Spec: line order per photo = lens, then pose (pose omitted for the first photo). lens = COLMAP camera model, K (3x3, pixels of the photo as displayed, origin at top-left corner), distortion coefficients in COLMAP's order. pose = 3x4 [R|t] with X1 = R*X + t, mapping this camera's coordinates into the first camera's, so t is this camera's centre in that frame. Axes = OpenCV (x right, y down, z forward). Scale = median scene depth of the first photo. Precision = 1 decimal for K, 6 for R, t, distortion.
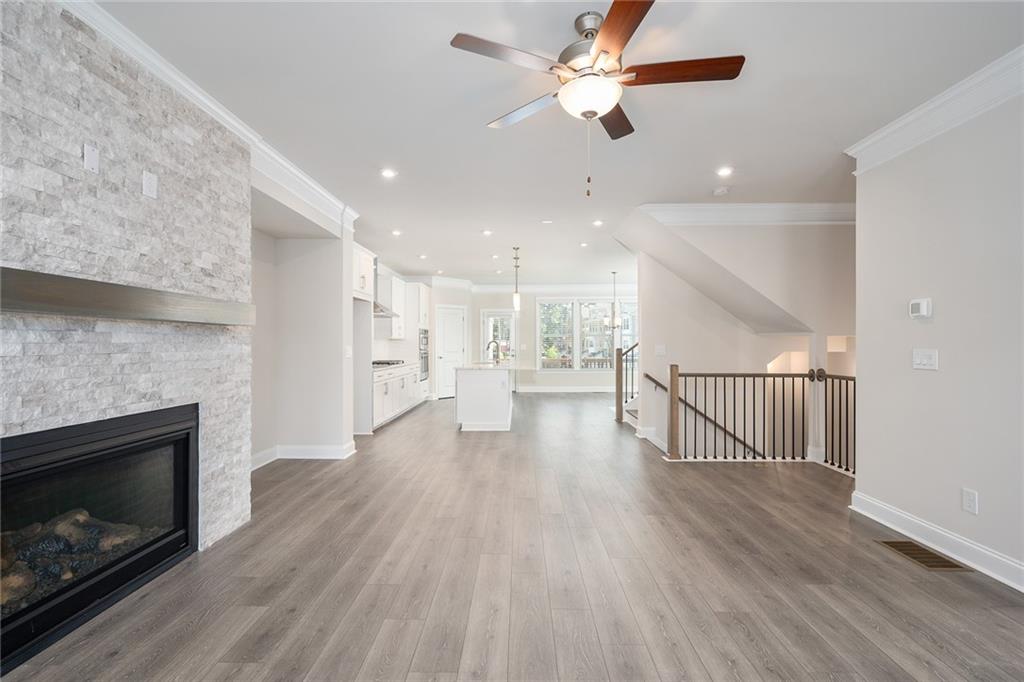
lens RADIAL K [[457.9, 0, 511.4], [0, 457.9, 343.1], [0, 0, 1]] dist [-0.000312, 0.000218]
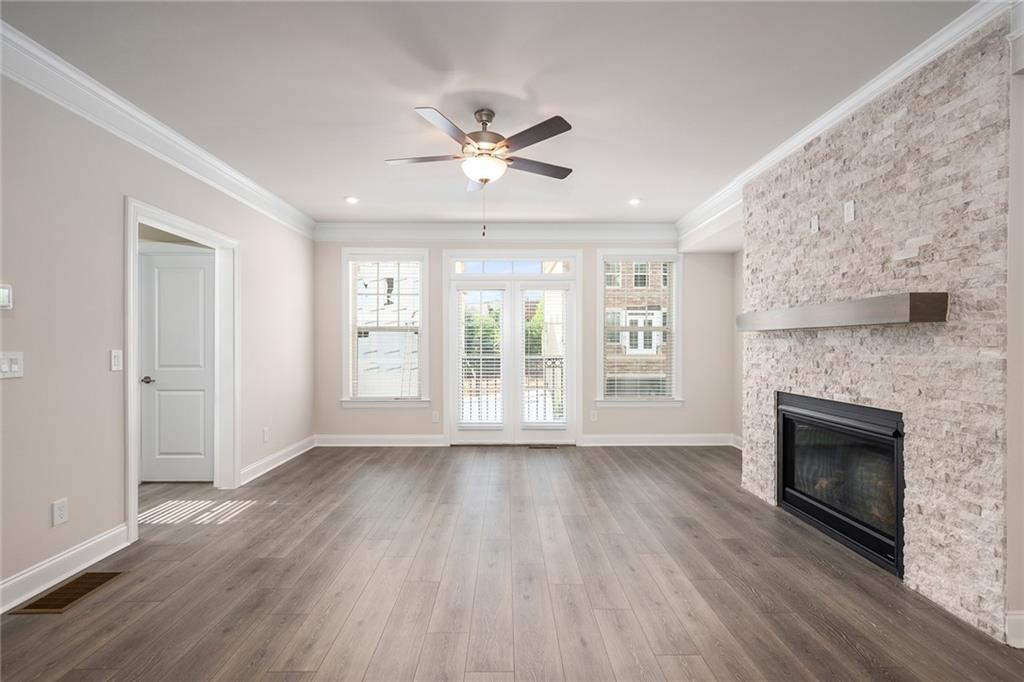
lens RADIAL K [[457.9, 0, 515.5], [0, 457.9, 346.5], [0, 0, 1]] dist [-0.000312, 0.000218]
pose [[-0.999232, -0.002589, -0.039105, 0.101549], [-0.002670, 0.999994, 0.002038, 0.001772], [0.039099, 0.002141, -0.999233, 1.883189]]
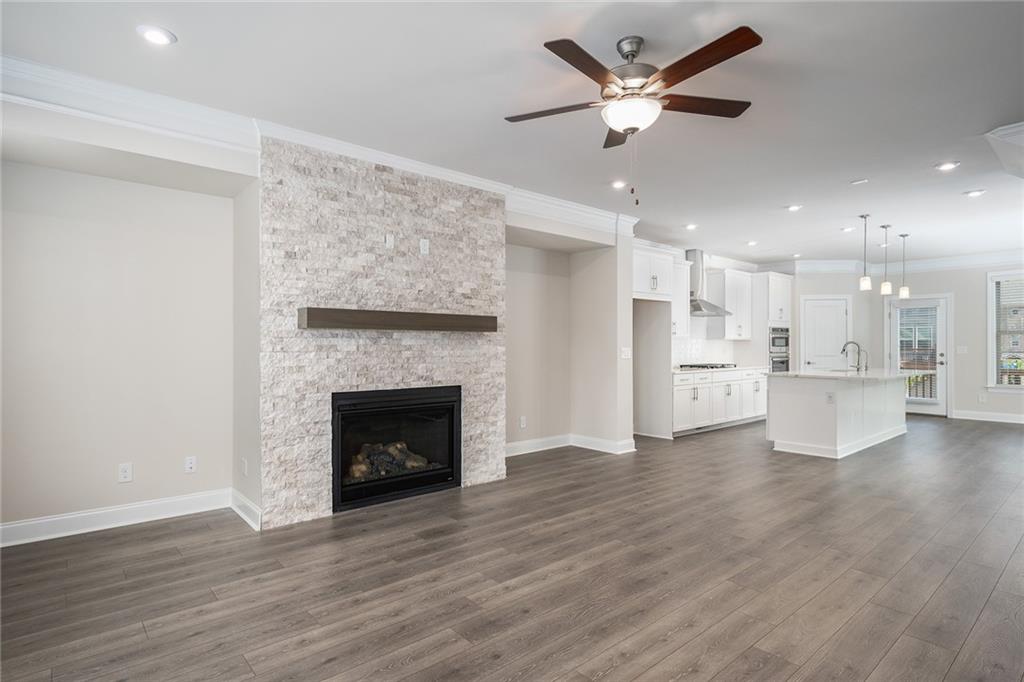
lens RADIAL K [[539.8, 0, 502.1], [0, 539.8, 347.7], [0, 0, 1]] dist [-0.005164, 0.000373]
pose [[0.661281, 0.003525, -0.750130, 0.713156], [0.001041, 0.999984, 0.005617, -0.000649], [0.750137, -0.004495, 0.661267, -0.044758]]
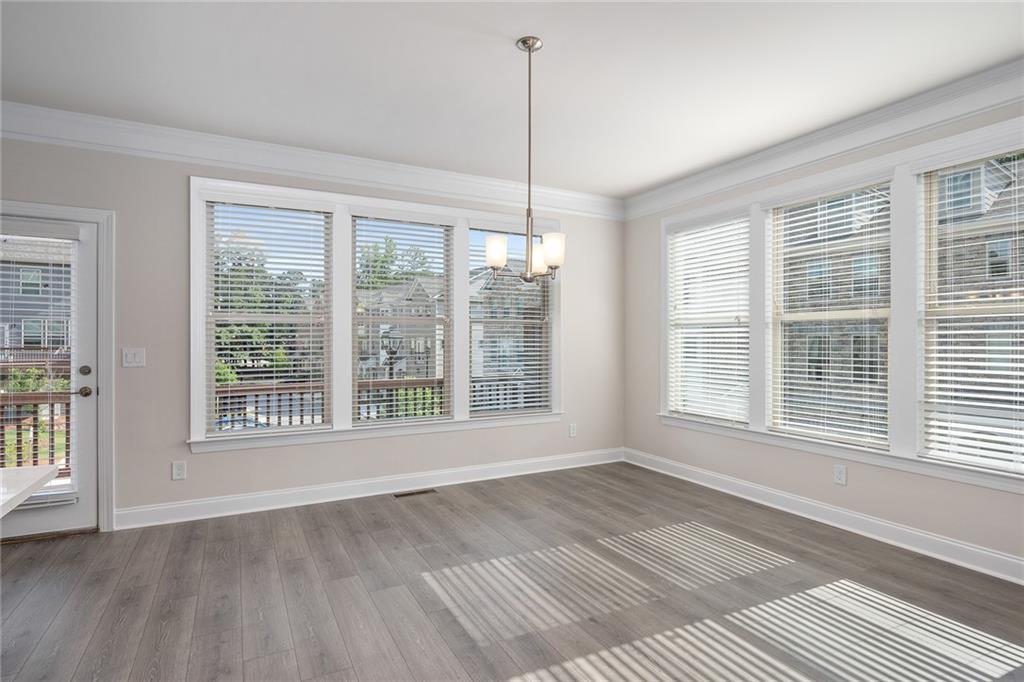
lens RADIAL K [[539.8, 0, 514.7], [0, 539.8, 340.2], [0, 0, 1]] dist [-0.005164, 0.000373]
pose [[0.884218, 0.004021, 0.467057, 0.315974], [-0.002344, 0.999989, -0.004172, -0.003173], [-0.467068, 0.002595, 0.884217, 2.611374]]
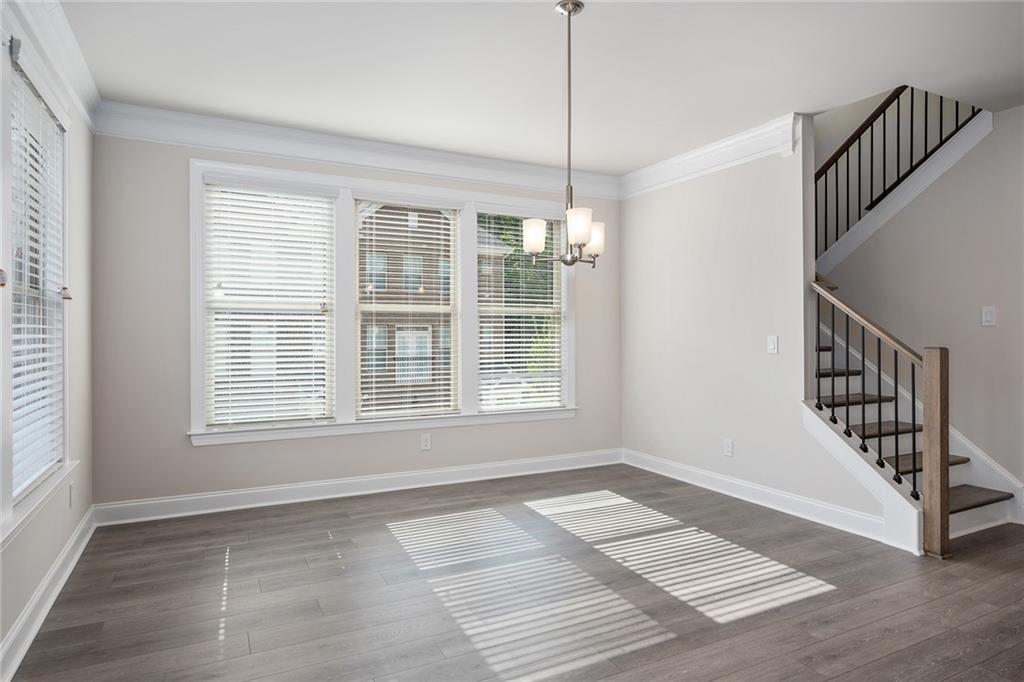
lens RADIAL K [[597.6, 0, 512.6], [0, 597.6, 332.0], [0, 0, 1]] dist [-0.004586, -0.001820]
pose [[-0.466156, 0.000236, 0.884702, -0.044496], [0.000697, 1.000000, 0.000101, -0.004271], [-0.884702, 0.000664, -0.466156, 4.055043]]
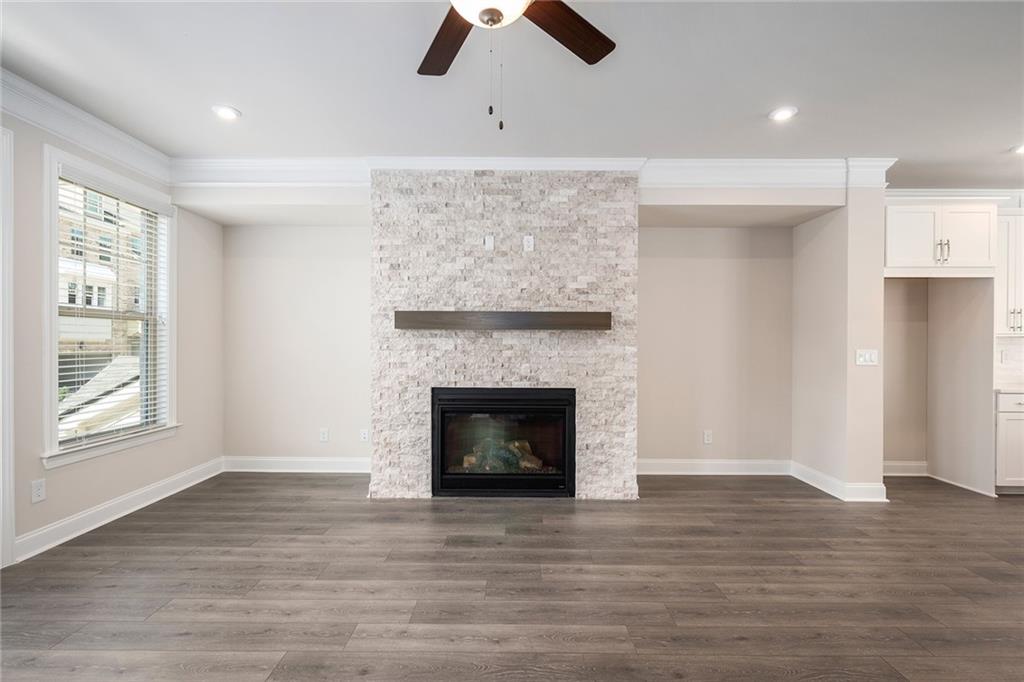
lens RADIAL K [[457.9, 0, 504.9], [0, 457.9, 347.0], [0, 0, 1]] dist [-0.000312, 0.000218]
pose [[0.003776, 0.005853, -0.999976, 0.682903], [-0.002669, 0.999979, 0.005843, 0.000108], [0.999989, 0.002647, 0.003792, 0.800908]]
